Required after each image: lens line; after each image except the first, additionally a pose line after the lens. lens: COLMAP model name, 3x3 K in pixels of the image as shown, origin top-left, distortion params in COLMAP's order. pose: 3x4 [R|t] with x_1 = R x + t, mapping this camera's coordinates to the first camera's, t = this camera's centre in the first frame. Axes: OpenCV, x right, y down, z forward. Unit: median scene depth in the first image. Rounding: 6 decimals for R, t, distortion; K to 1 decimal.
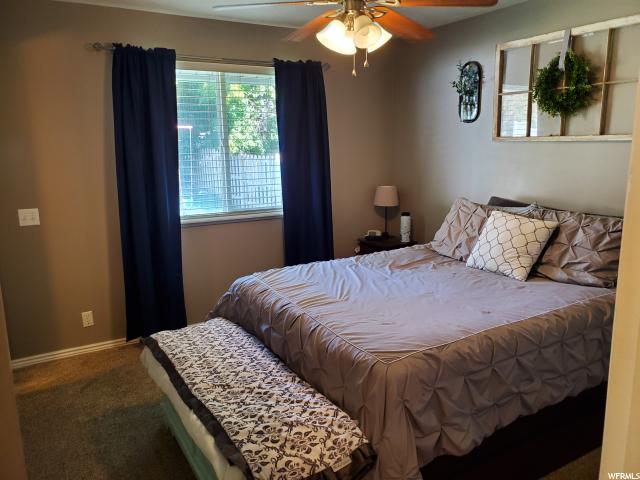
lens RADIAL K [[492.9, 0, 320.0], [0, 492.9, 240.0], [0, 0, 1]] dist [0.000569, -0.007555]
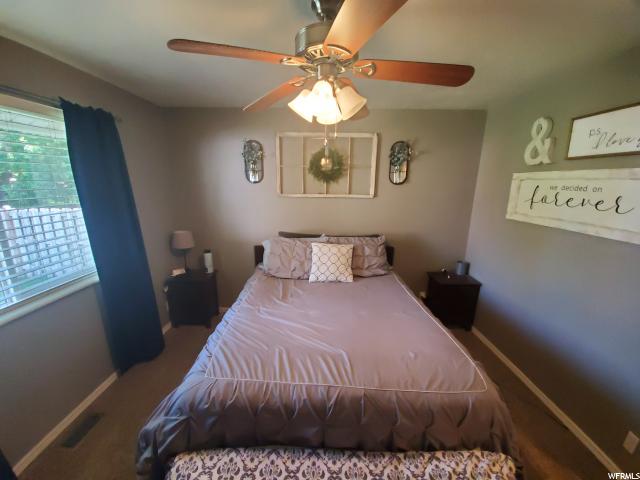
lens RADIAL K [[260.5, 0, 320.0], [0, 260.5, 240.0], [0, 0, 1]] dist [-0.000099, -0.000098]
pose [[0.523801, -0.161049, 0.836478, -0.318472], [0.148093, 0.984229, 0.096761, -0.140584], [-0.838869, 0.073193, 0.539390, 0.522800]]
